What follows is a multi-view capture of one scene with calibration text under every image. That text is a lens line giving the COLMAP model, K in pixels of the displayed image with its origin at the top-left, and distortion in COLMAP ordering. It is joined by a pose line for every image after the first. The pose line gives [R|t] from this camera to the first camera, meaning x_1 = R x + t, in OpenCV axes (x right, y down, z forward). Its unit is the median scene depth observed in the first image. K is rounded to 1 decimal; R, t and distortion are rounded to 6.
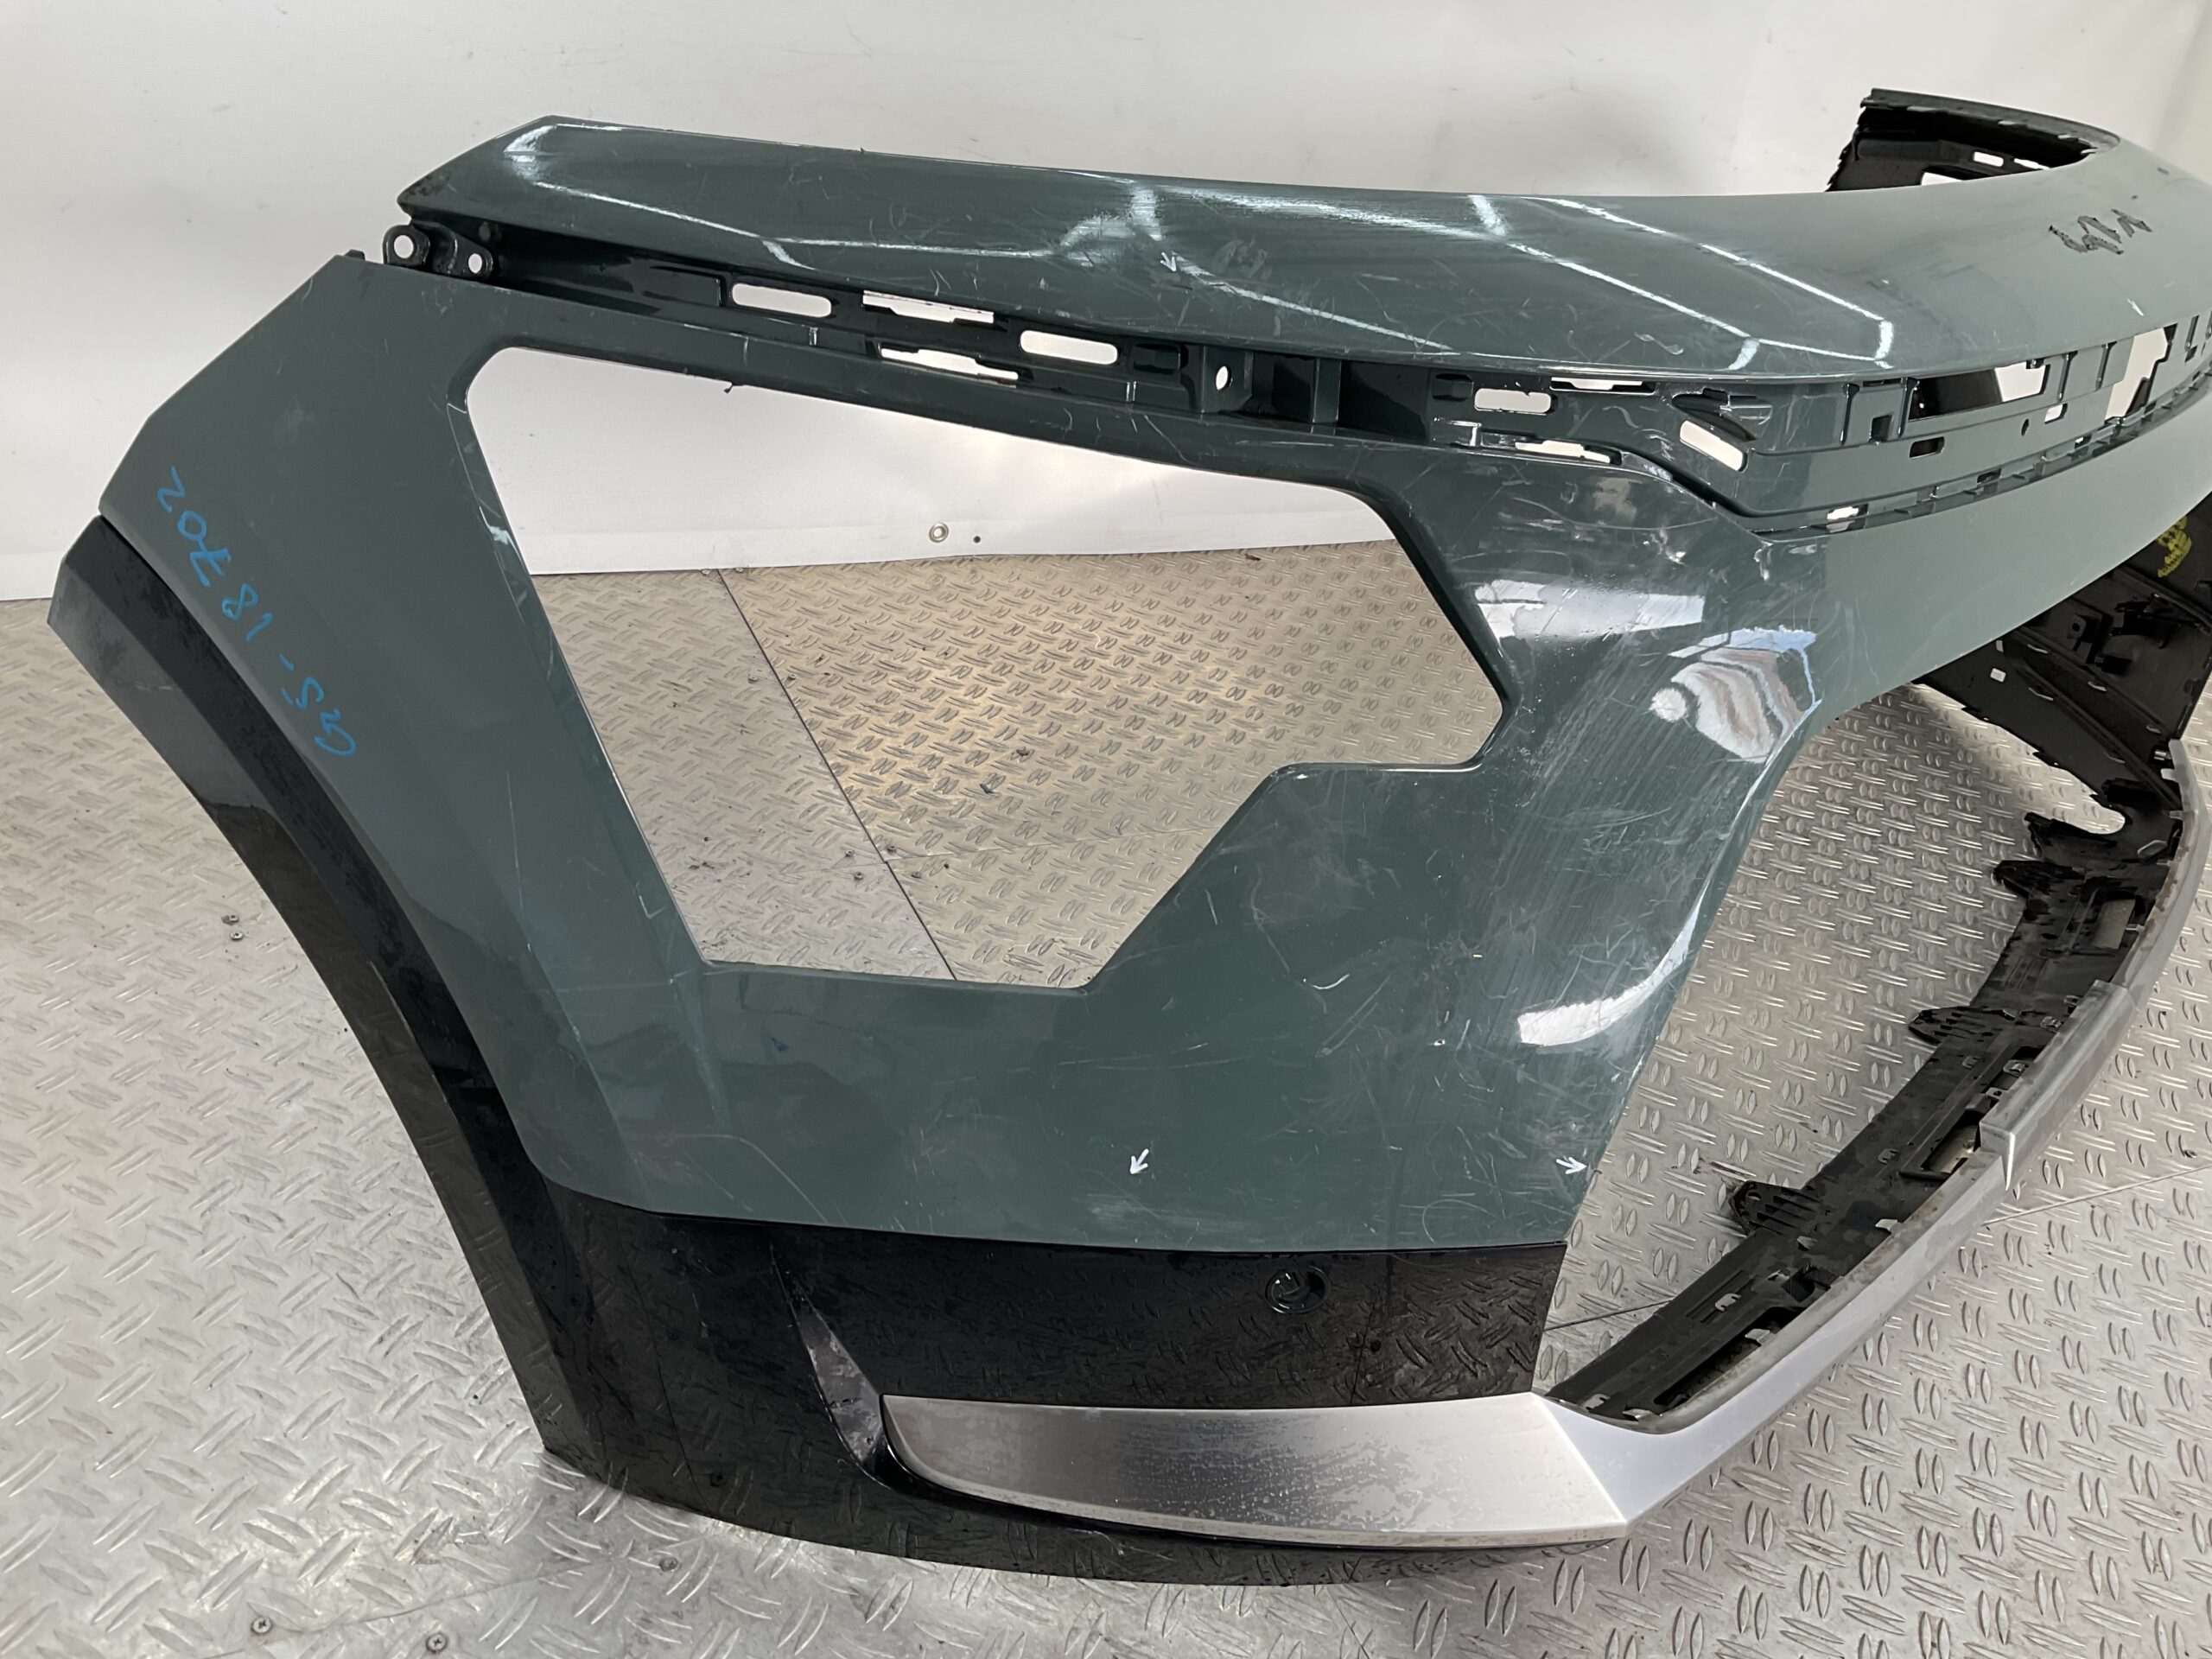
lens RADIAL K [[1808.7, 0, 1096.4], [0, 1808.7, 828.5], [0, 0, 1]] dist [0.080414, -0.142782]
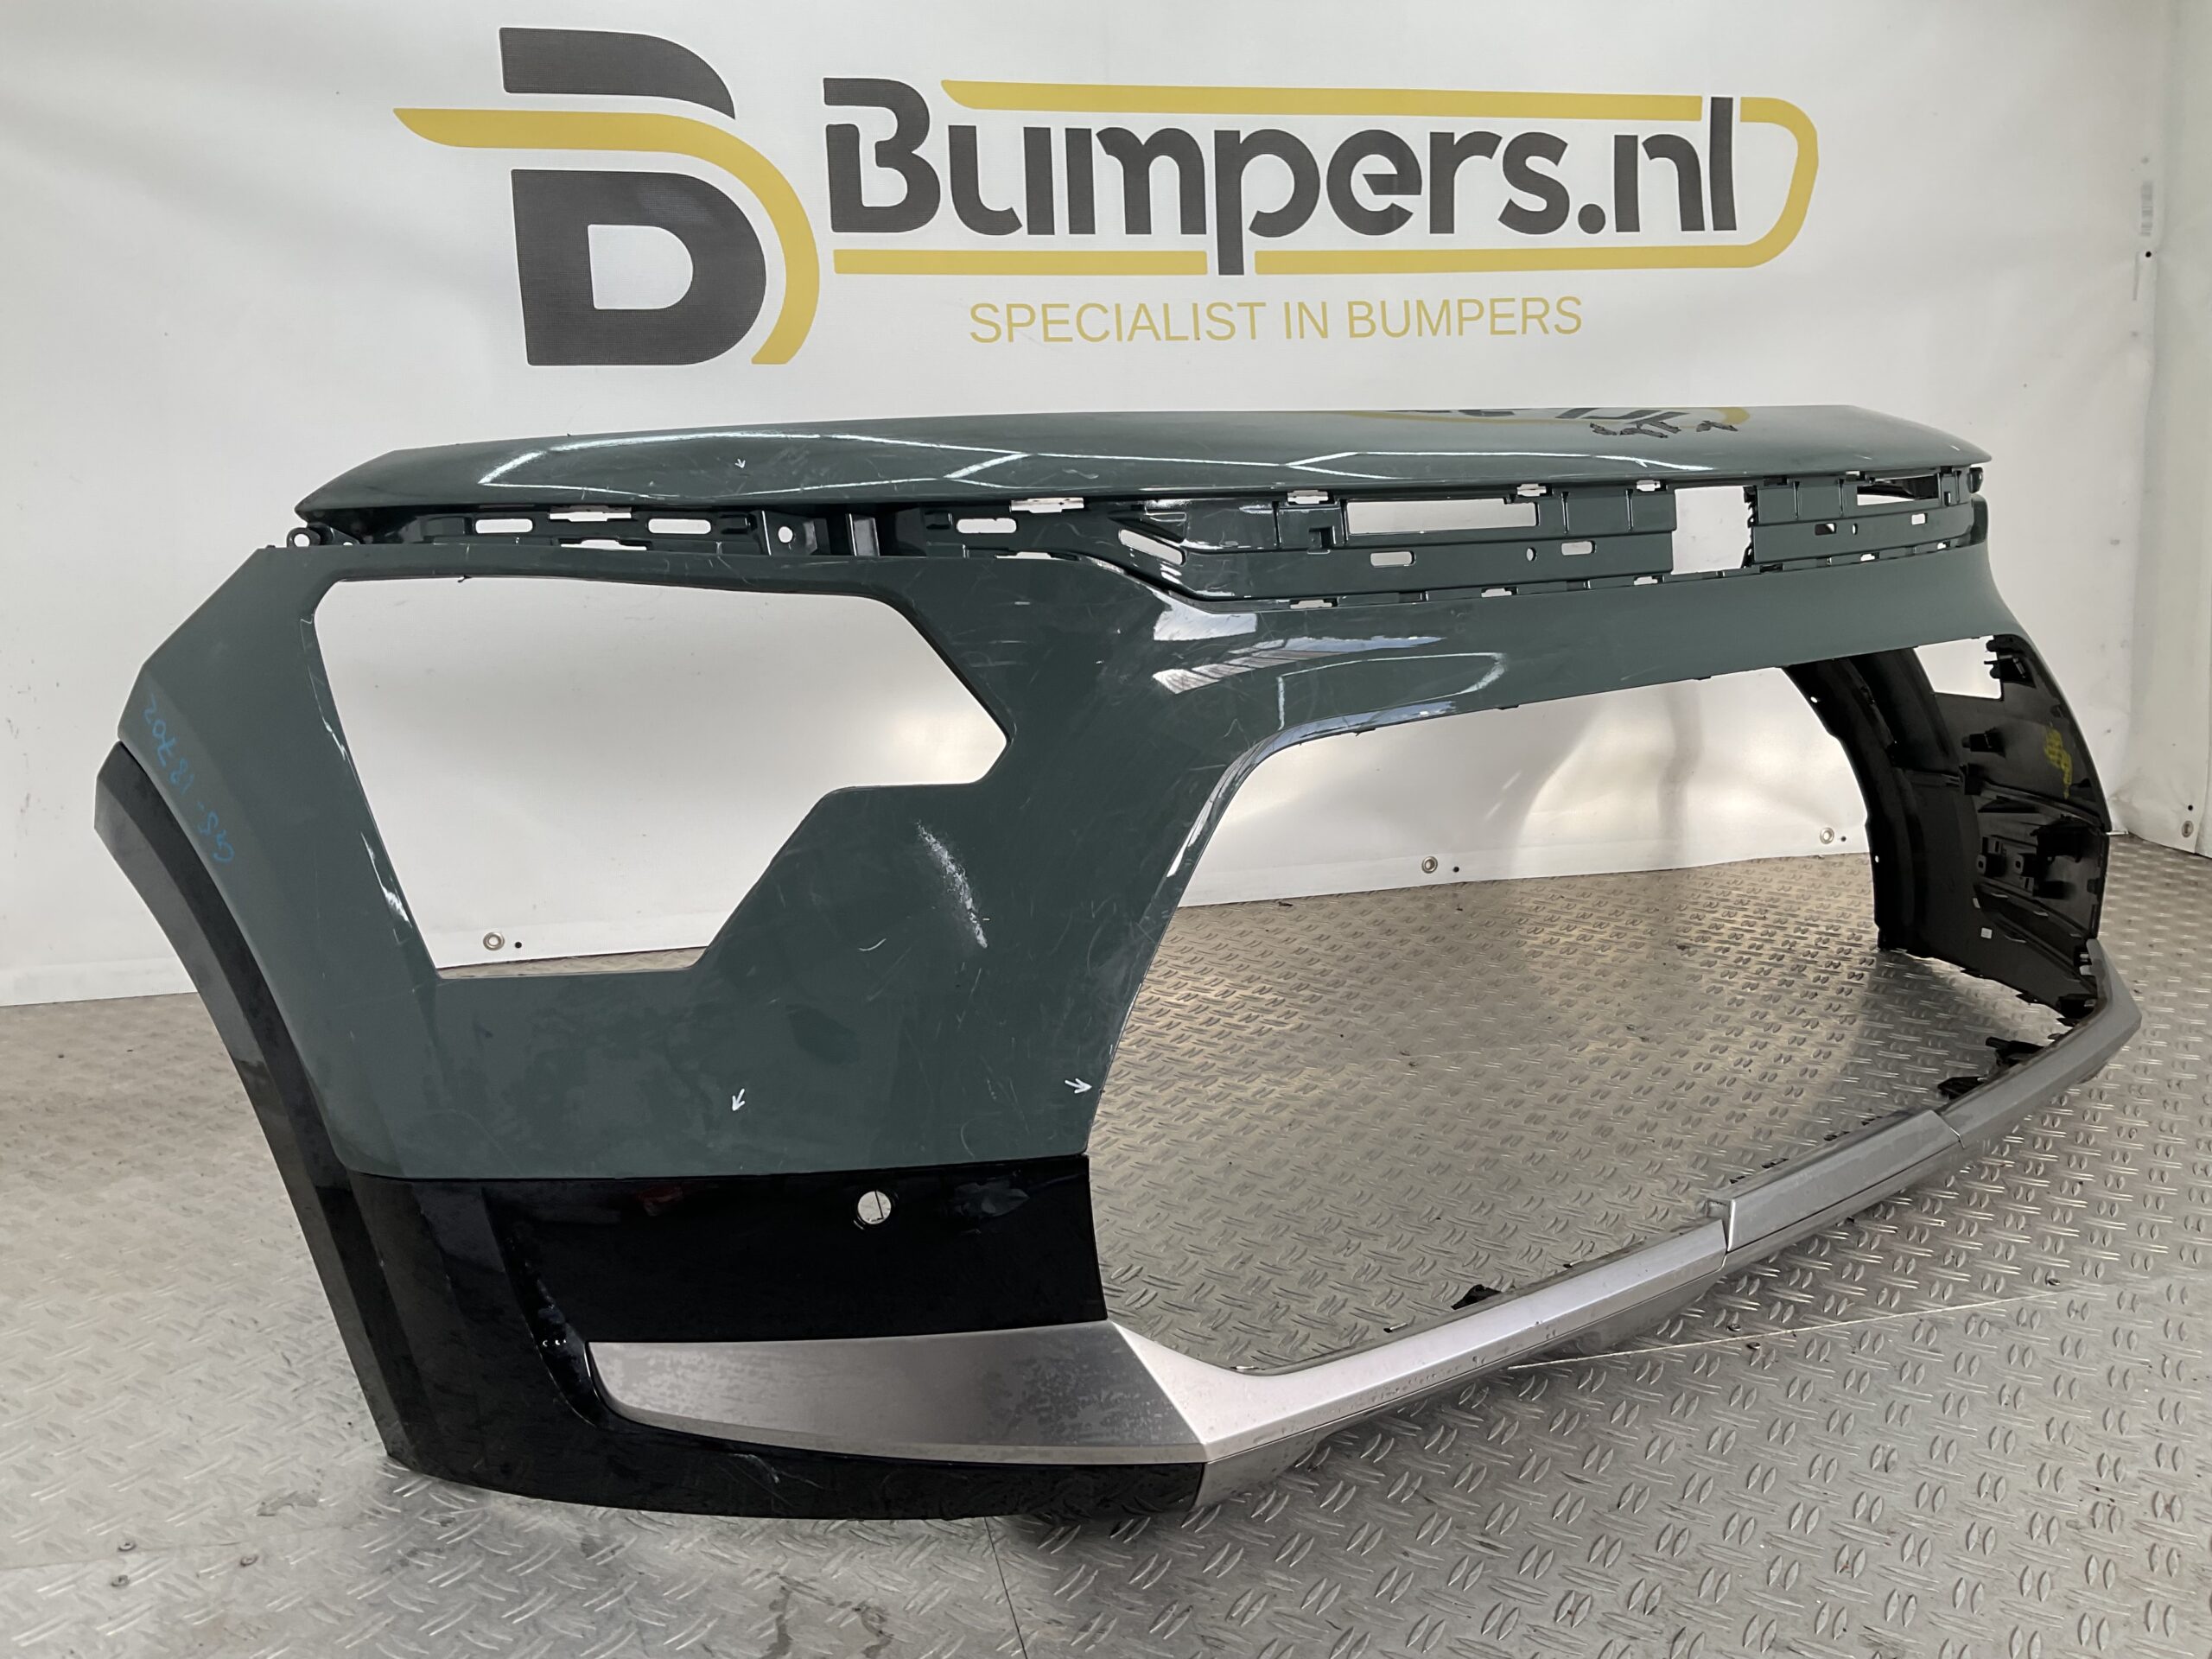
lens RADIAL K [[1808.7, 0, 1099.5], [0, 1808.7, 832.7], [0, 0, 1]] dist [0.080414, -0.142782]
pose [[0.975651, -0.101748, -0.194301, 0.399188], [0.037646, 0.950424, -0.308669, 0.301474], [0.216075, 0.293838, 0.931113, -0.149148]]
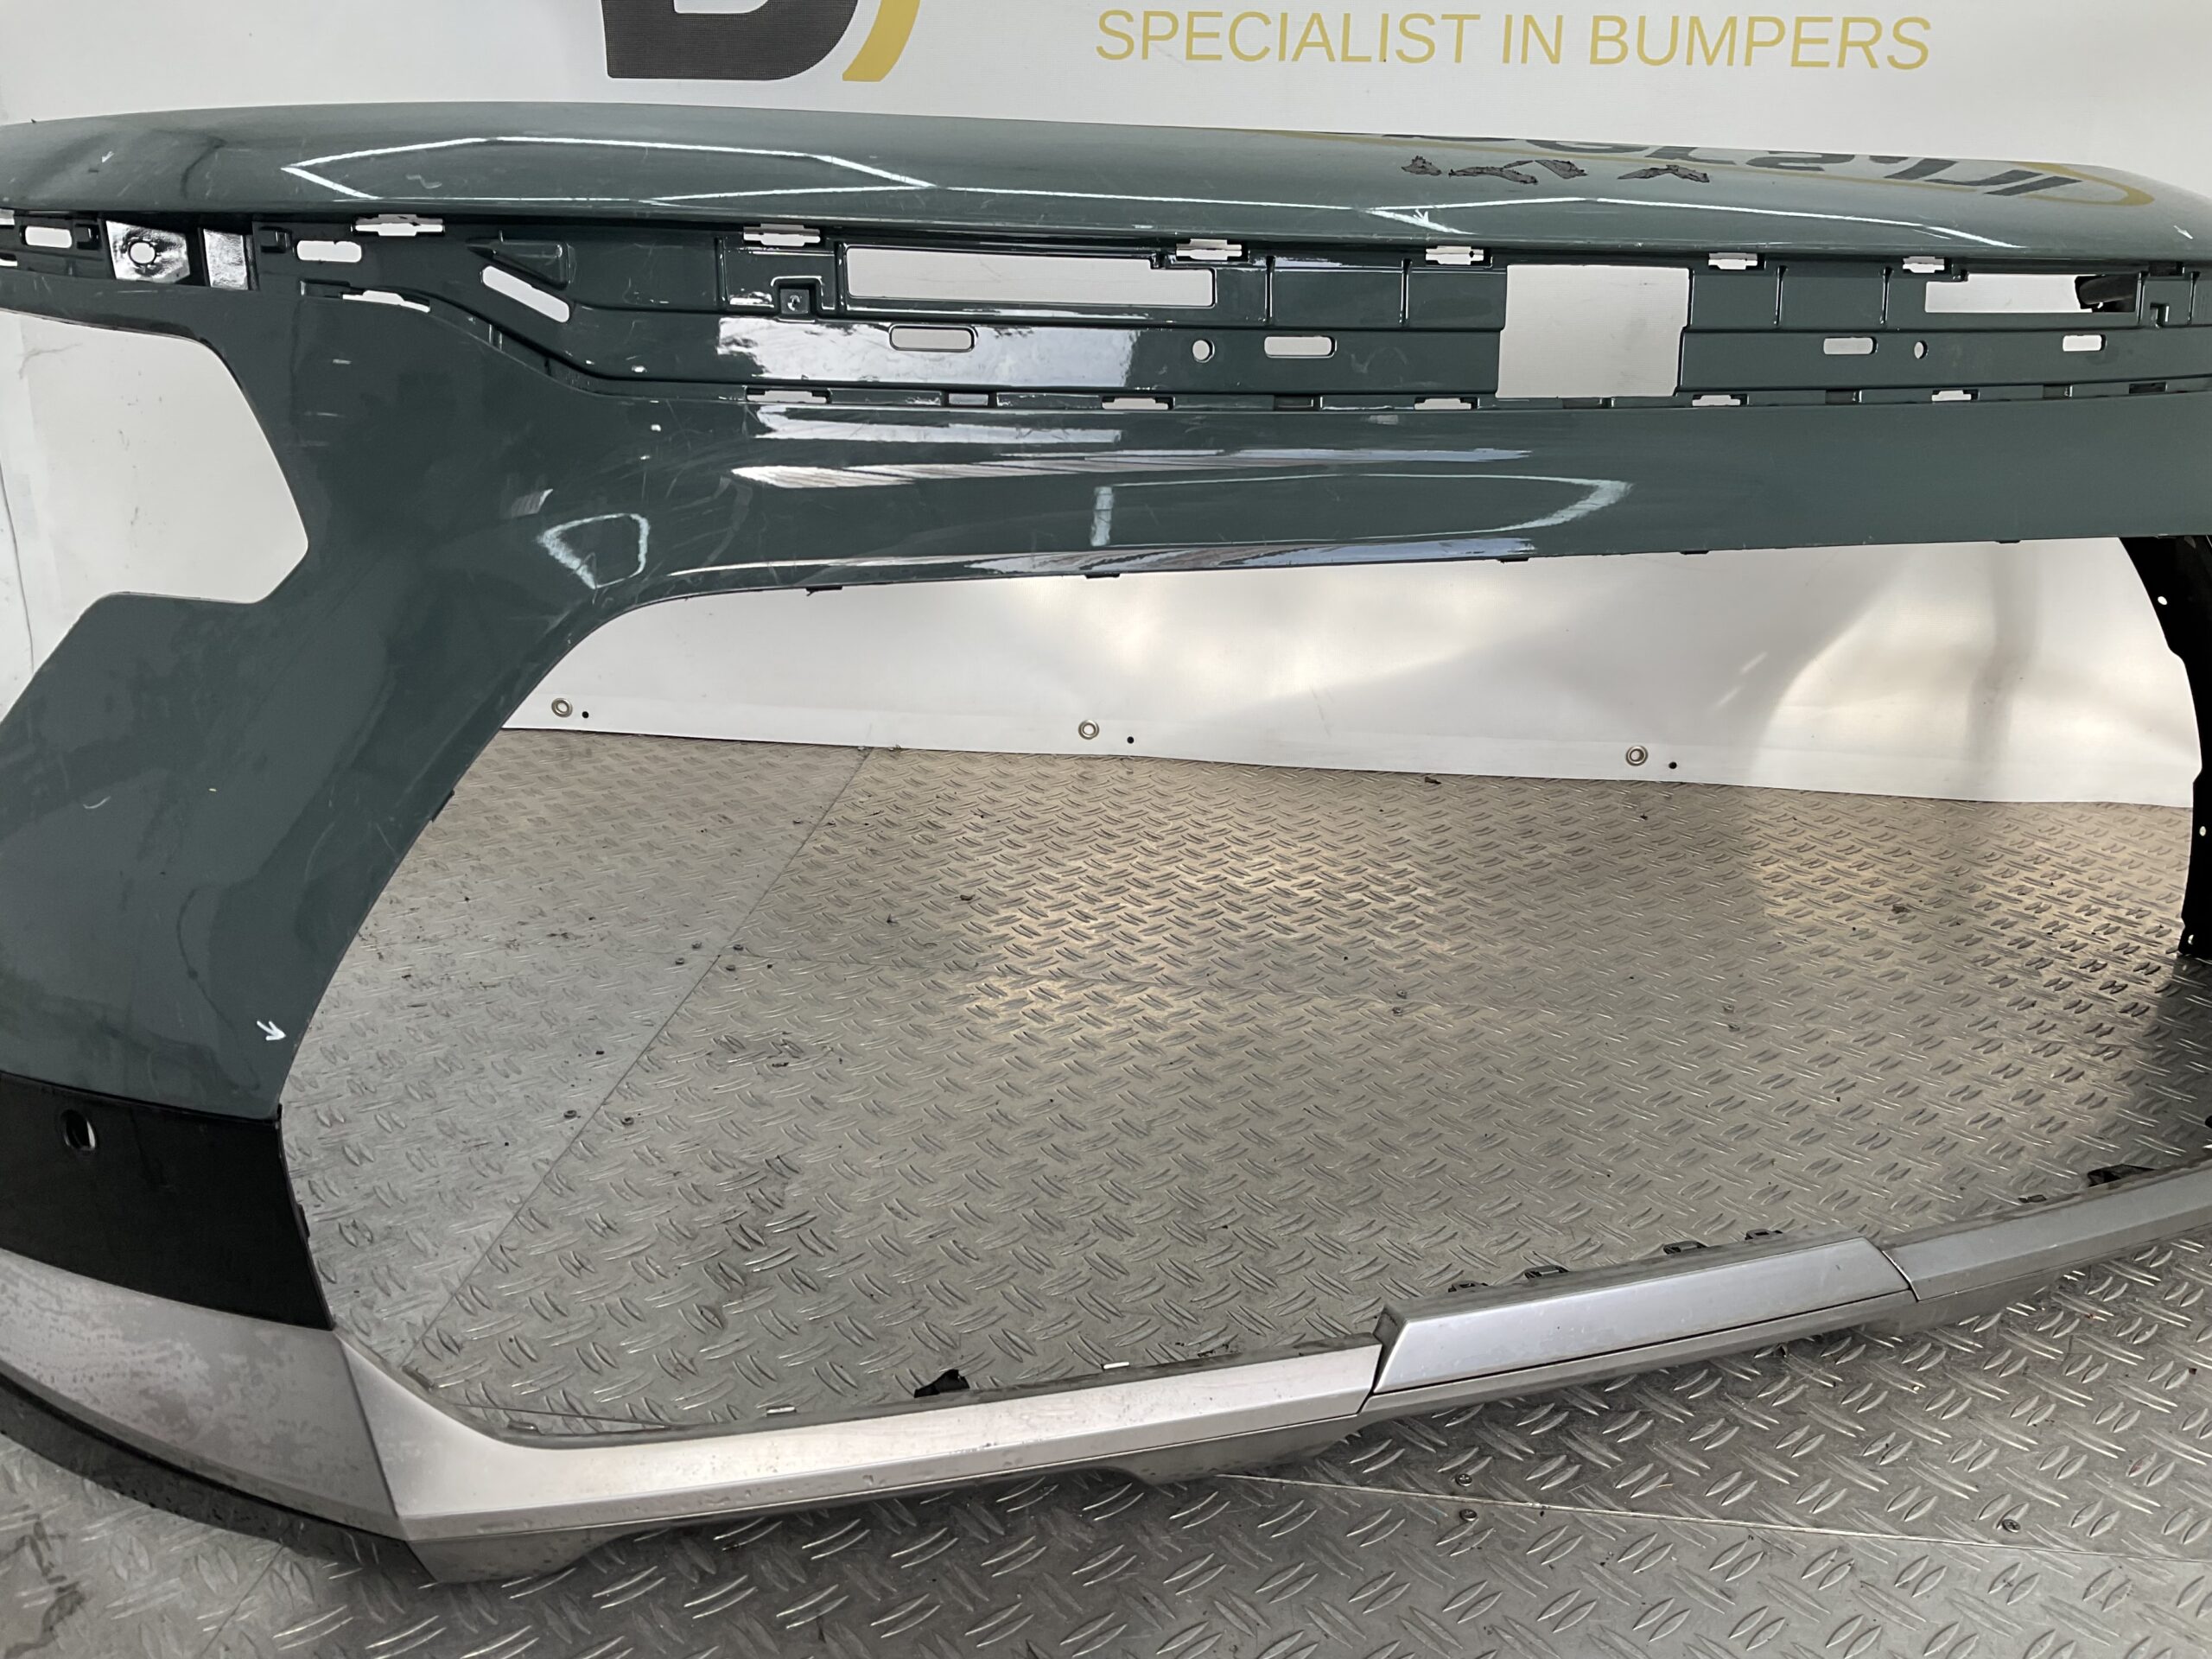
lens RADIAL K [[1808.7, 0, 1106.7], [0, 1808.7, 836.9], [0, 0, 1]] dist [0.080414, -0.142782]
pose [[0.871521, 0.059643, -0.486717, 0.802445], [-0.164083, 0.970828, -0.174844, 0.136183], [0.462090, 0.232242, 0.855883, 0.286651]]
